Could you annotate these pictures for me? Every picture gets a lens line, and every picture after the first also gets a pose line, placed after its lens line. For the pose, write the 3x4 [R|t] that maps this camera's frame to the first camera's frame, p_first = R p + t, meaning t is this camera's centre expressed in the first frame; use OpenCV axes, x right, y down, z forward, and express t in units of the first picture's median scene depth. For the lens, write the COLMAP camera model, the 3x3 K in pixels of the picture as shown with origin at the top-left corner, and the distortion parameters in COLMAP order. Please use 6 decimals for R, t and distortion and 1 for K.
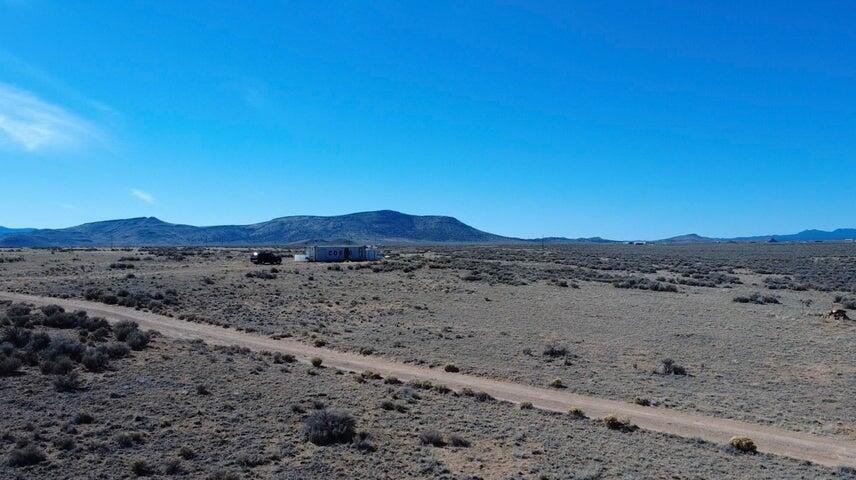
lens RADIAL K [[674.3, 0, 426.1], [0, 674.3, 236.5], [0, 0, 1]] dist [0.002299, 0.006877]
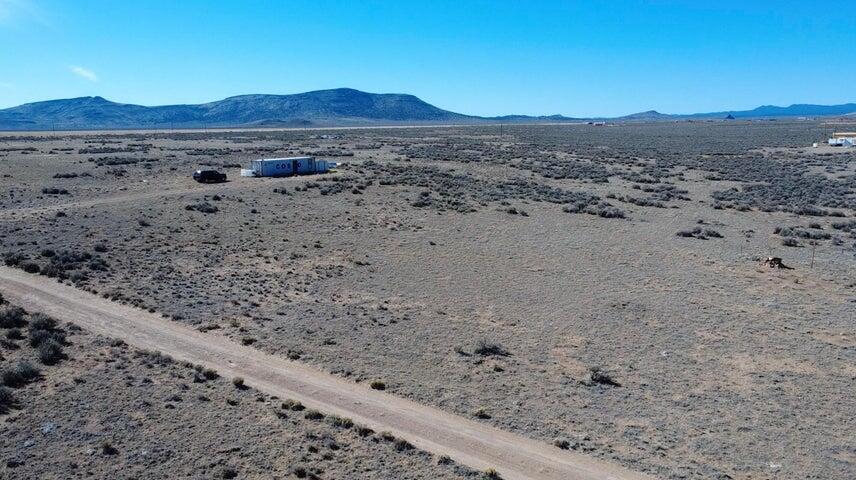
lens RADIAL K [[674.3, 0, 425.8], [0, 674.3, 242.6], [0, 0, 1]] dist [0.002299, 0.006877]
pose [[0.998306, -0.016568, 0.055768, 0.029689], [0.005924, 0.982556, 0.185872, -0.100277], [-0.057875, -0.185227, 0.980990, 0.037596]]
